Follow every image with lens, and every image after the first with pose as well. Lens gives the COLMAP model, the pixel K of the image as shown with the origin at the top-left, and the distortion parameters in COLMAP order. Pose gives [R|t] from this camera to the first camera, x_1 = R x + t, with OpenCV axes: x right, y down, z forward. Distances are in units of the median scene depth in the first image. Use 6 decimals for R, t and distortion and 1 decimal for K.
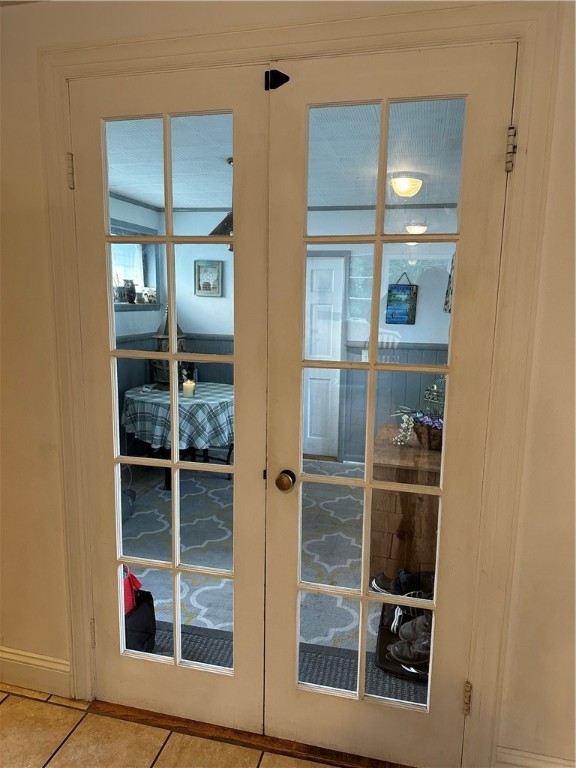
lens RADIAL K [[539.3, 0, 289.0], [0, 539.3, 384.4], [0, 0, 1]] dist [0.065845, -0.080223]
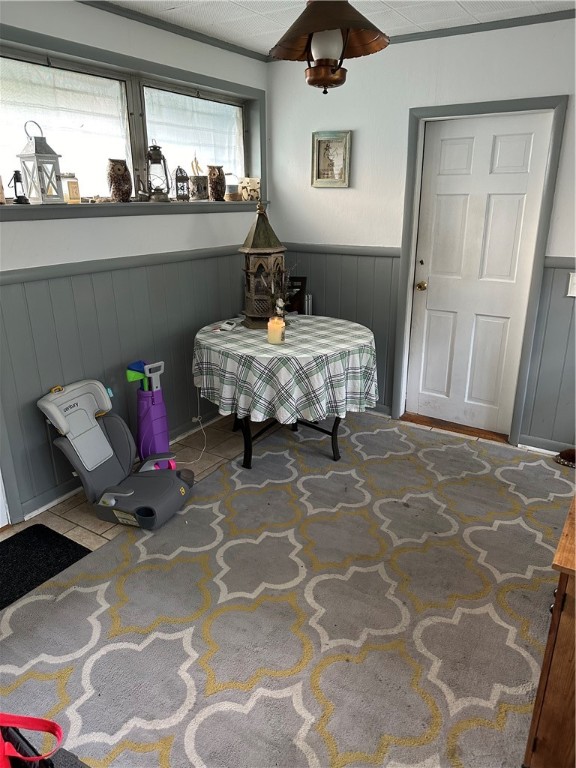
lens RADIAL K [[539.3, 0, 284.8], [0, 539.3, 382.7], [0, 0, 1]] dist [0.065845, -0.080223]
pose [[0.943811, 0.082896, -0.319919, 0.044516], [-0.027036, 0.984153, 0.175250, -0.044459], [0.329377, -0.156753, 0.931096, 0.349591]]
